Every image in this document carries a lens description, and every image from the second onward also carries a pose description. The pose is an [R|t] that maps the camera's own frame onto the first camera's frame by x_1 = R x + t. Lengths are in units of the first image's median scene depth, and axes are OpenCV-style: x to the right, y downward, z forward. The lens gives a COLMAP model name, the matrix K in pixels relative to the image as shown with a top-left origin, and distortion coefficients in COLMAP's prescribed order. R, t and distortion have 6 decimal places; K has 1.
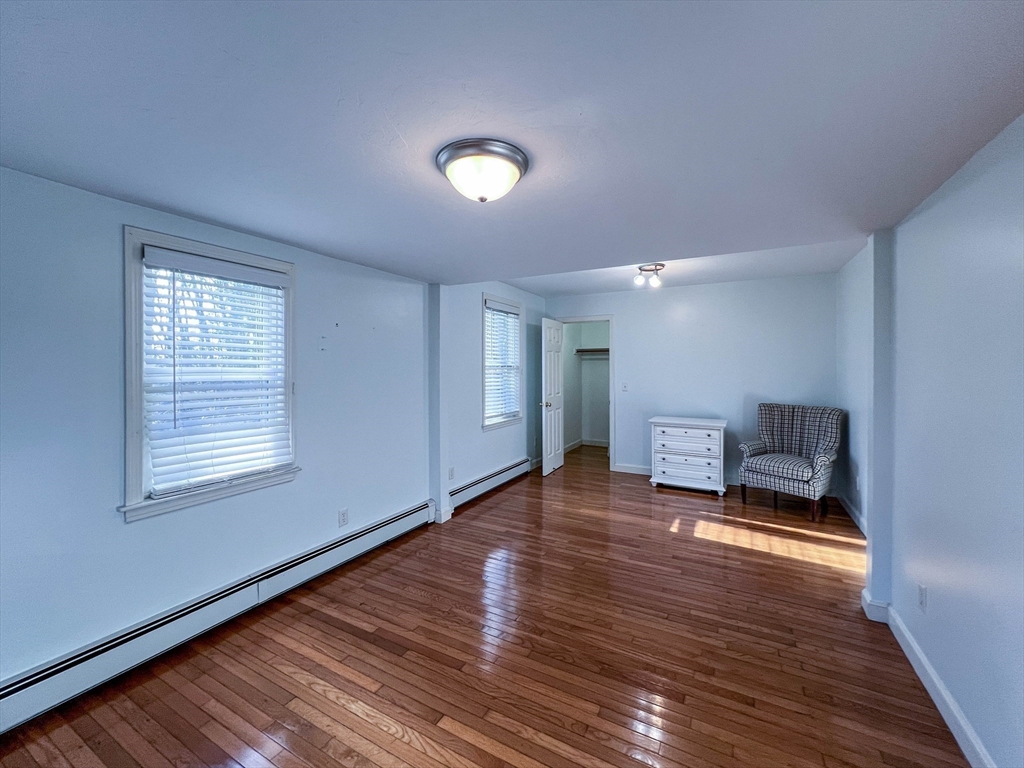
lens RADIAL K [[418.6, 0, 511.8], [0, 418.6, 386.9], [0, 0, 1]] dist [-0.001552, -0.000137]
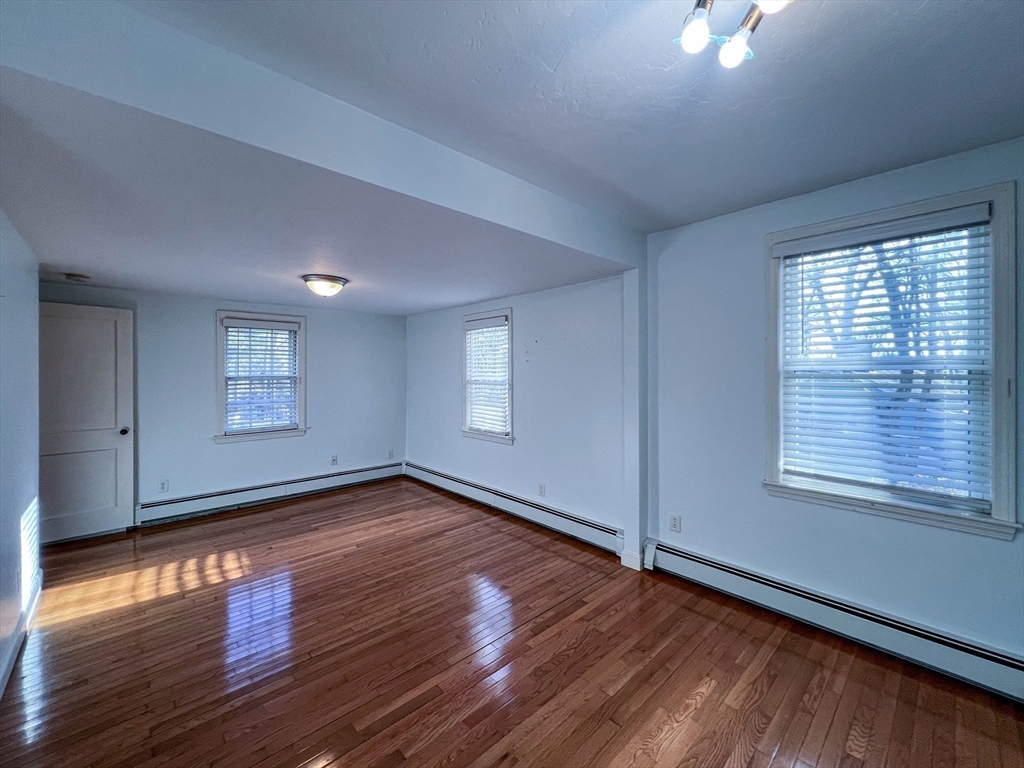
lens RADIAL K [[418.6, 0, 511.8], [0, 418.6, 386.9], [0, 0, 1]] dist [-0.001552, -0.000137]
pose [[-0.329738, 0.027728, -0.943665, 1.039007], [-0.048027, 0.997782, 0.046100, -0.073185], [0.942850, 0.060522, -0.327675, 1.640317]]
